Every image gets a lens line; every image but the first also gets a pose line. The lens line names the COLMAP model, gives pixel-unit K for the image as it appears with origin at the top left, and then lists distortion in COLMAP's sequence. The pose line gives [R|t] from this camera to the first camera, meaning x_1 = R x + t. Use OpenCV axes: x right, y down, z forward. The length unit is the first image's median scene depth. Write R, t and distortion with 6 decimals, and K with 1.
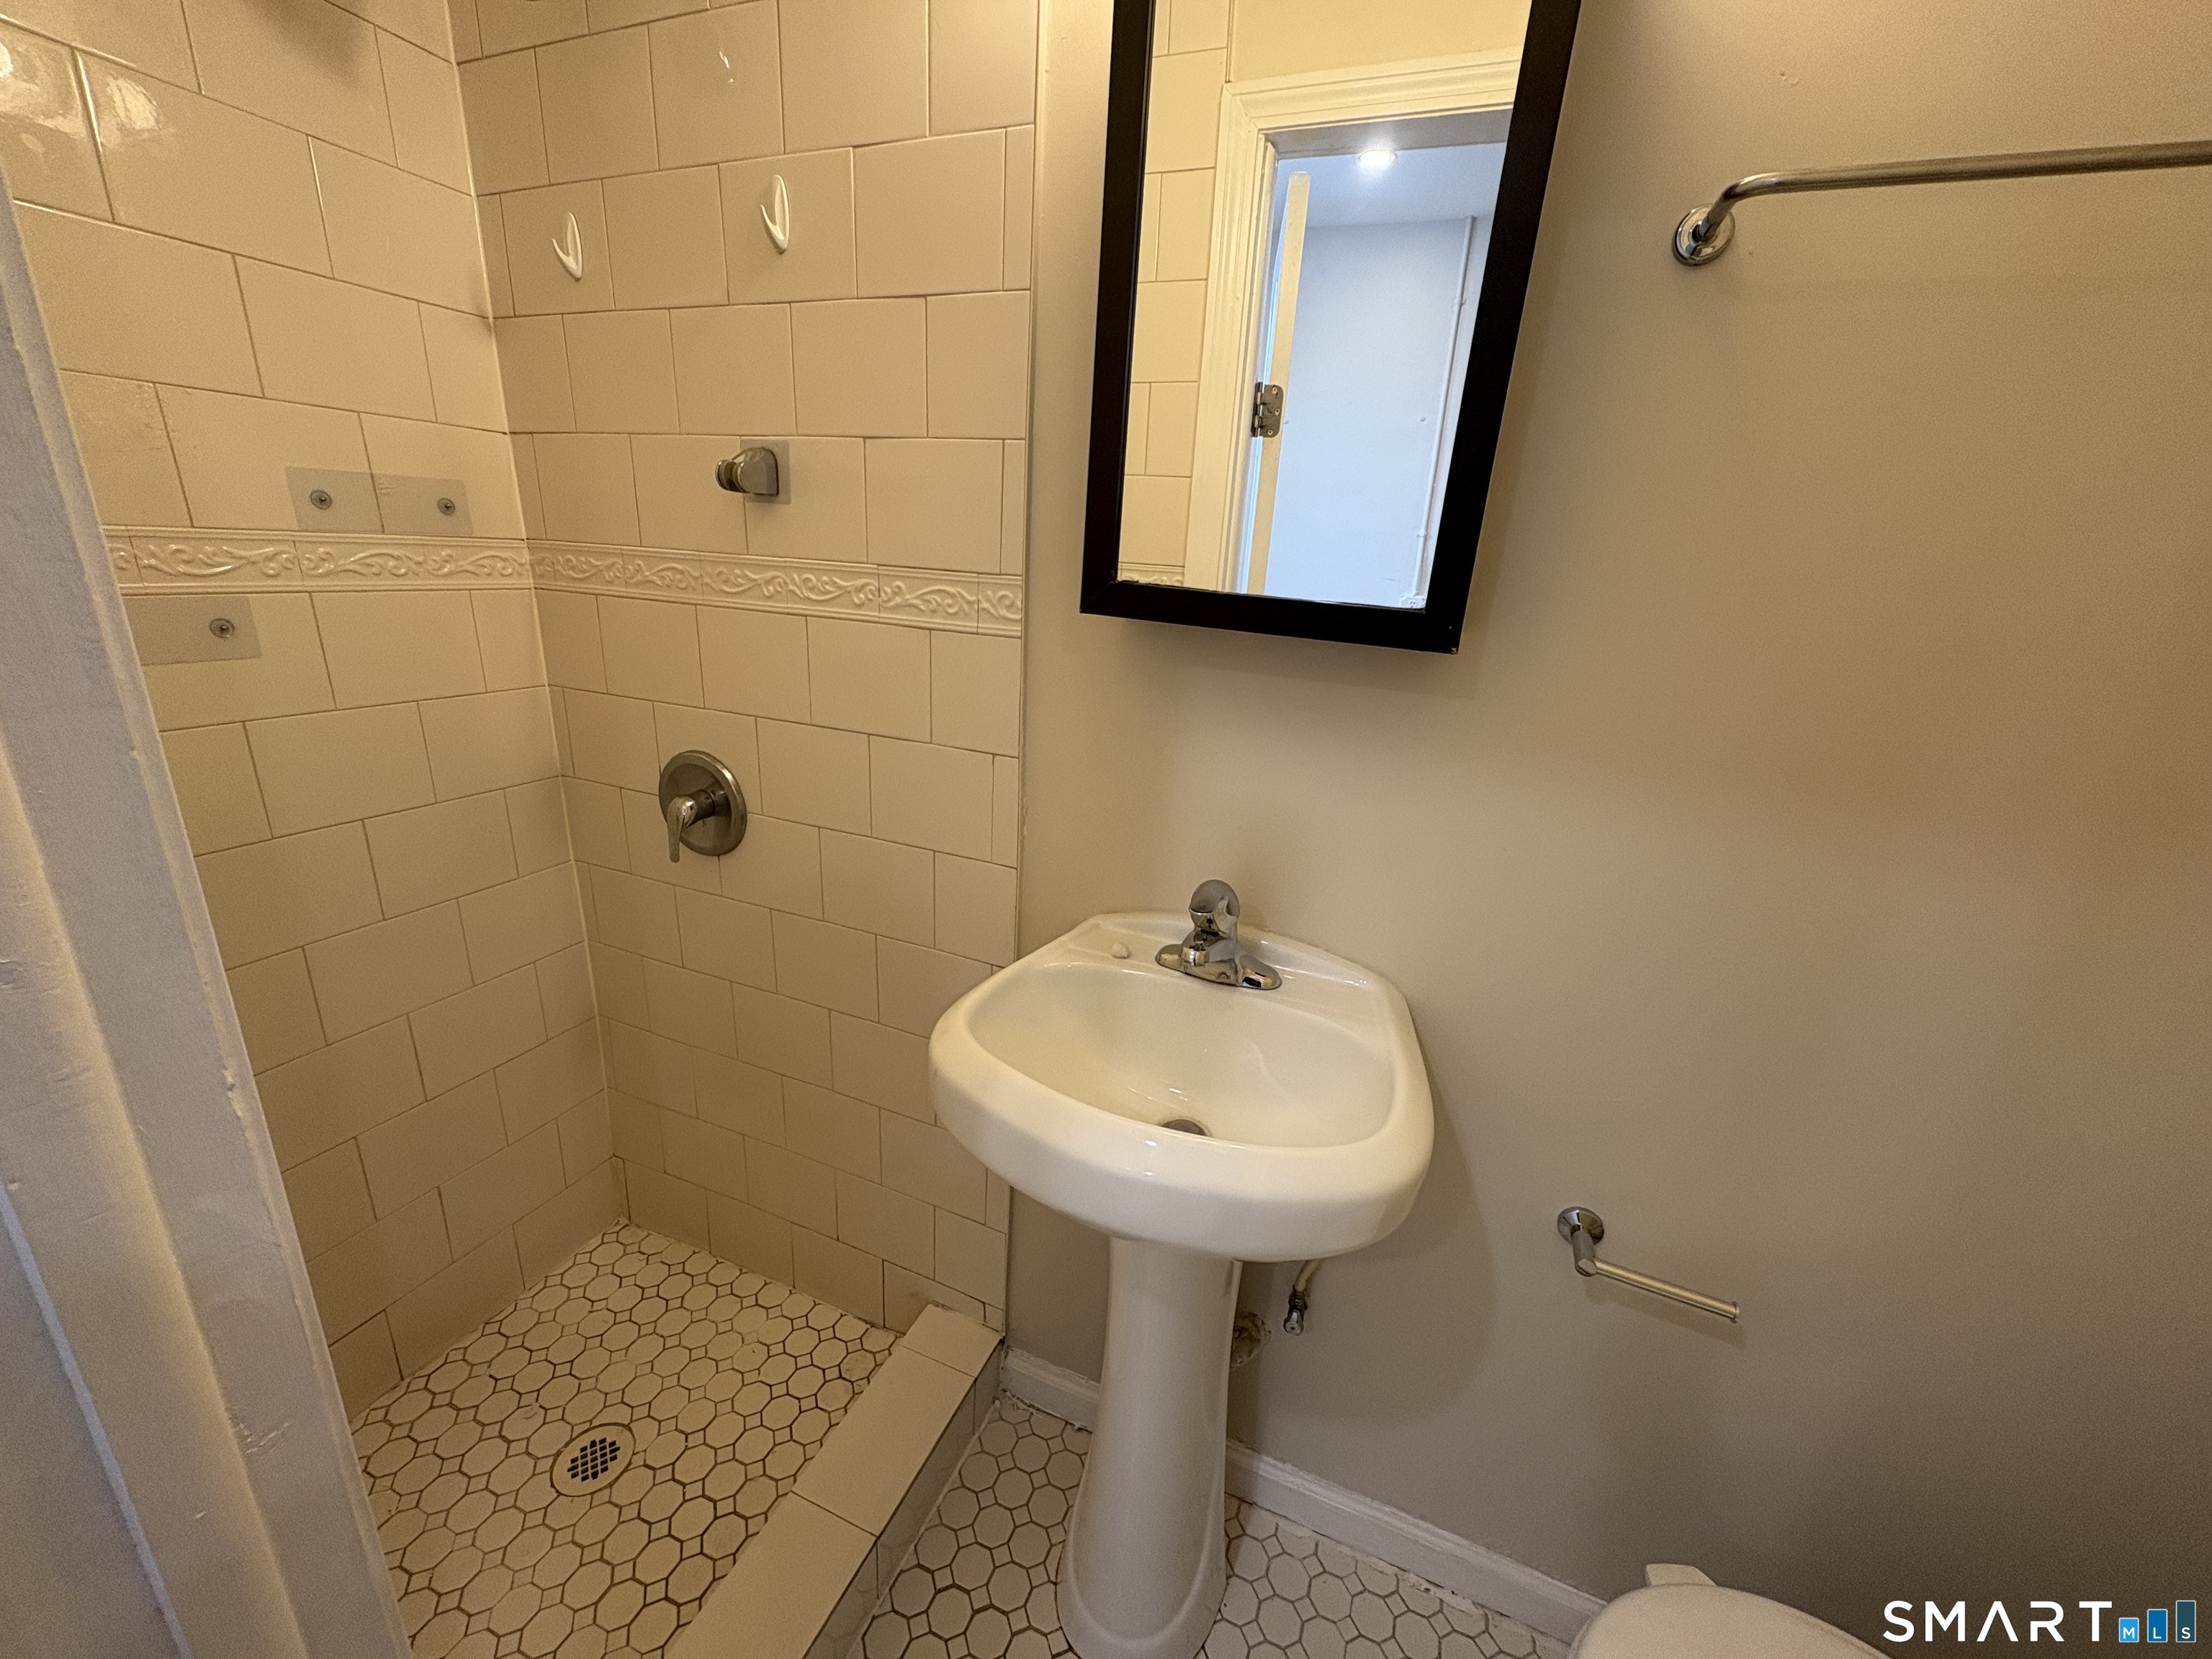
lens RADIAL K [[874.6, 0, 1096.8], [0, 874.6, 828.7], [0, 0, 1]] dist [-0.003959, 0.000856]
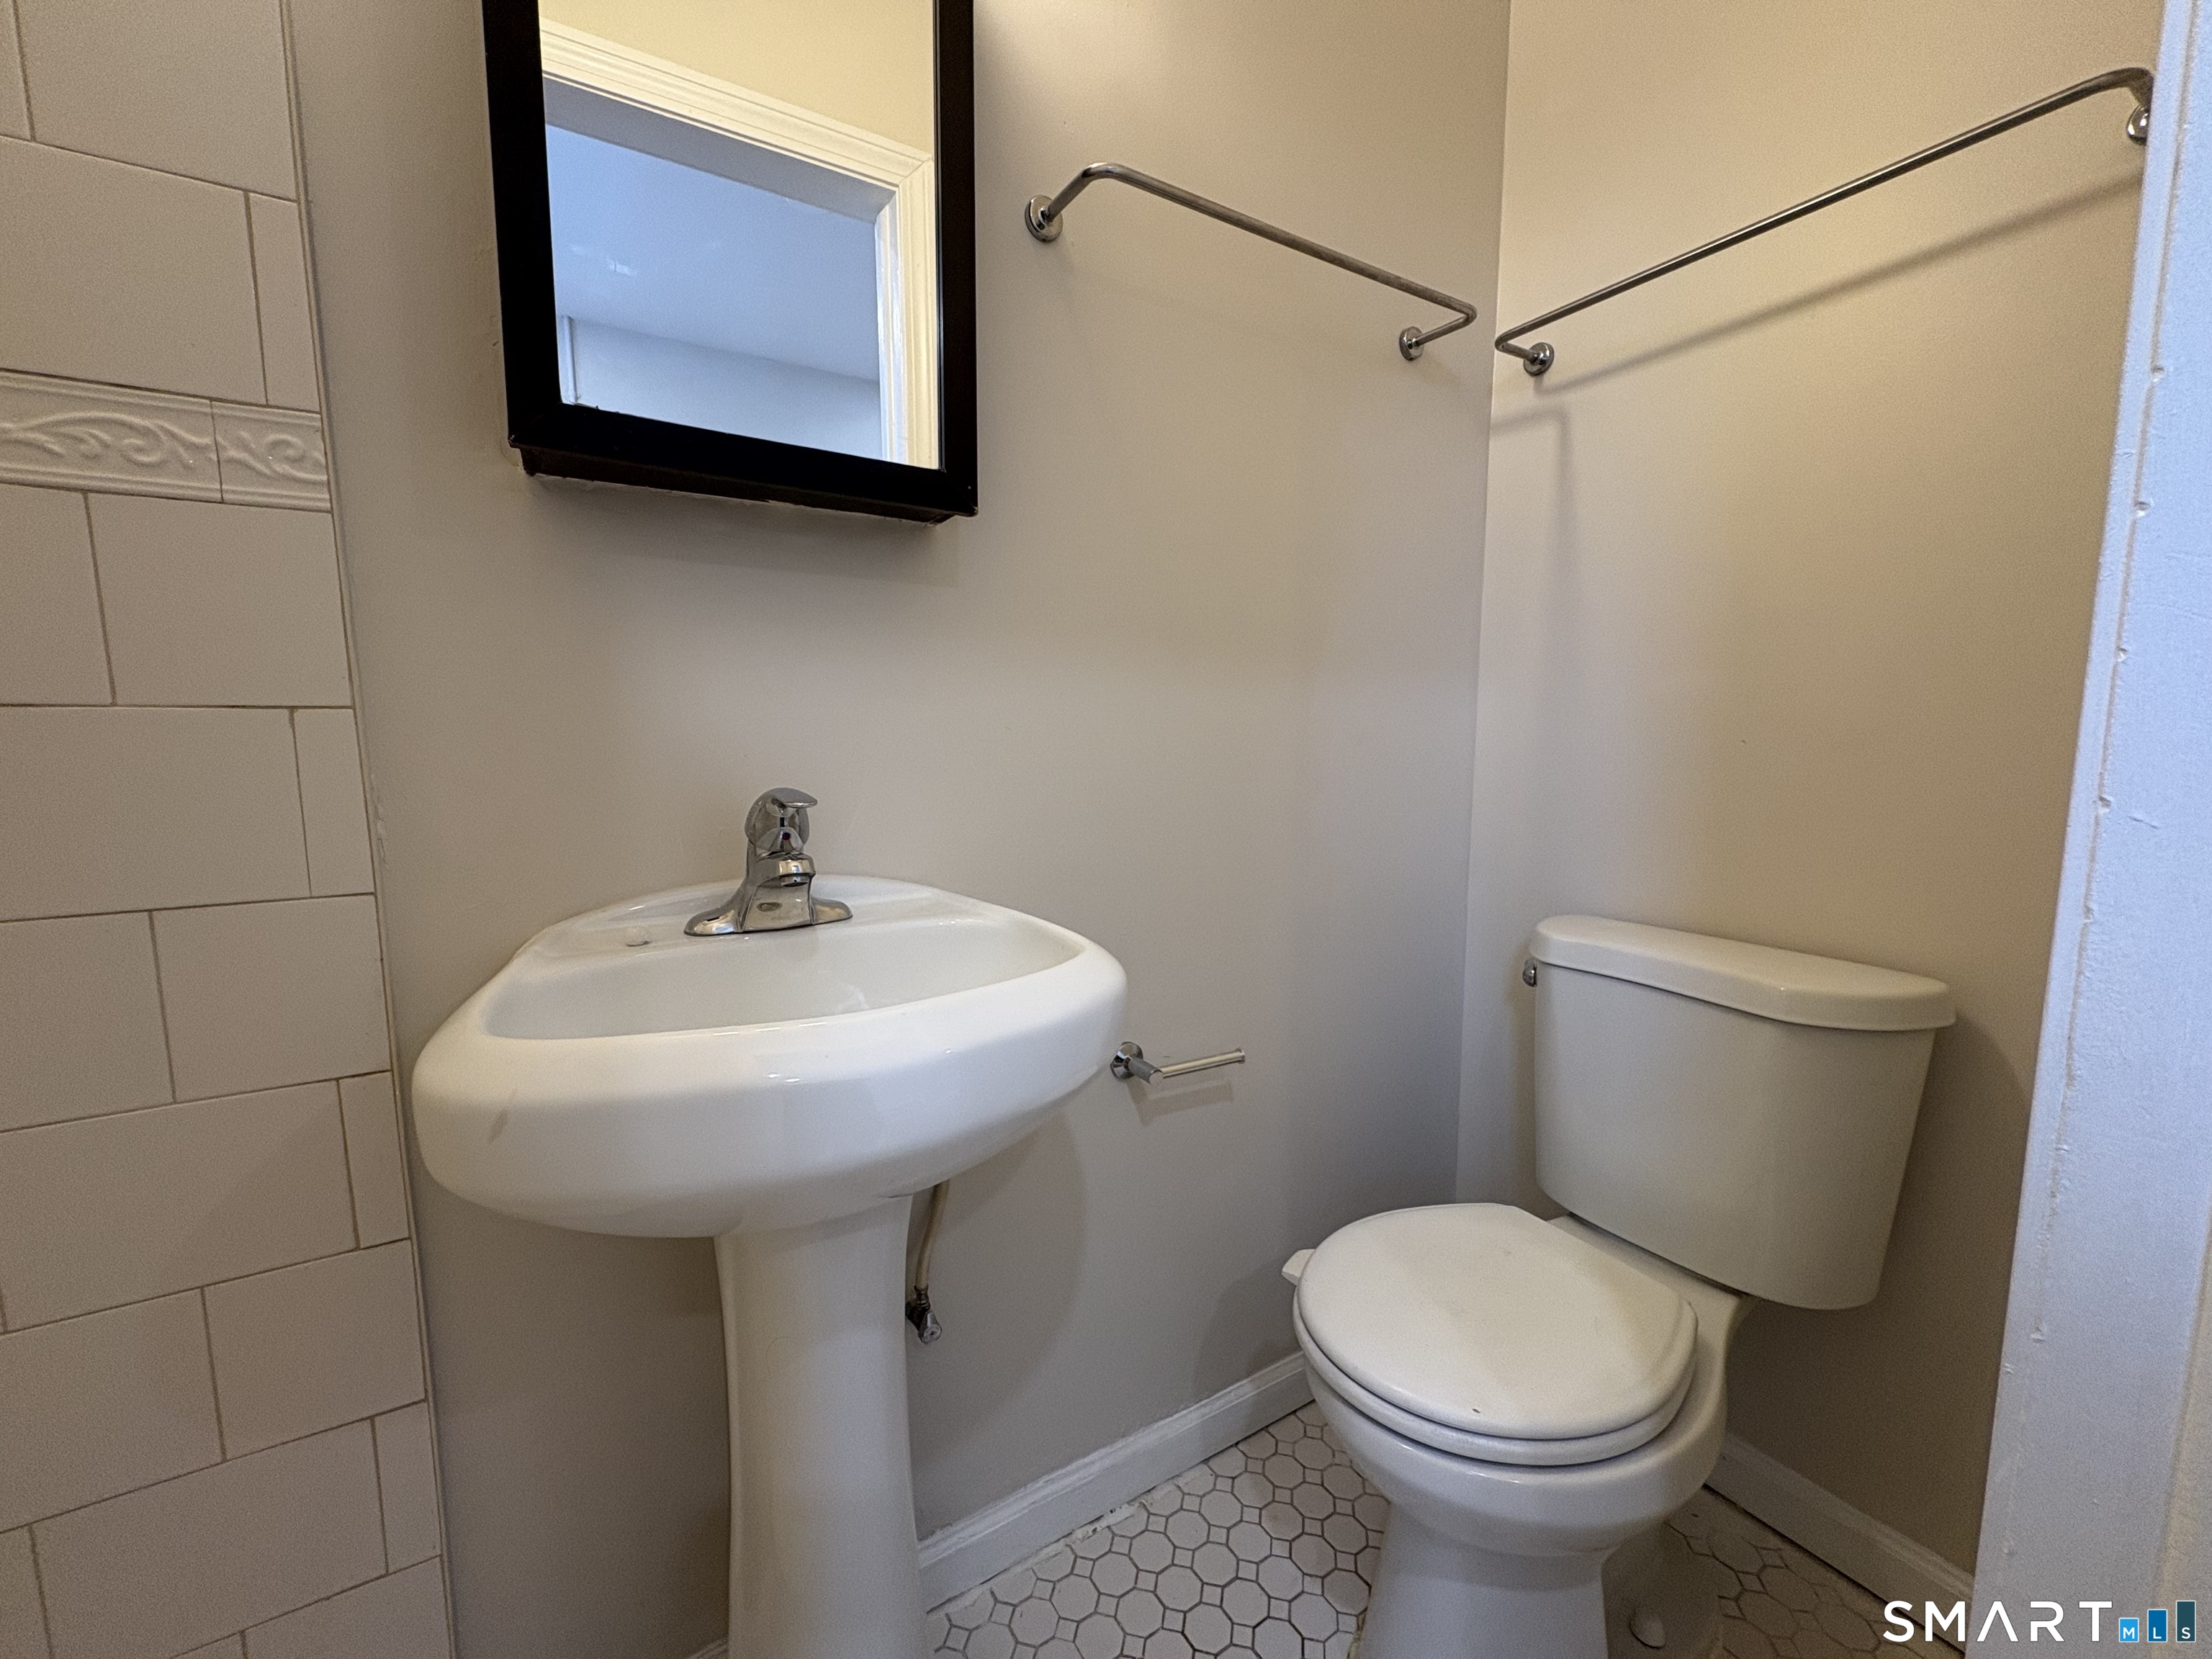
lens RADIAL K [[874.6, 0, 1102.8], [0, 874.6, 828.2], [0, 0, 1]] dist [-0.003959, 0.000856]
pose [[0.583083, -0.148254, 0.798771, -0.296534], [0.285447, 0.957907, -0.030579, 0.179562], [-0.760614, 0.245837, 0.600858, 0.247160]]
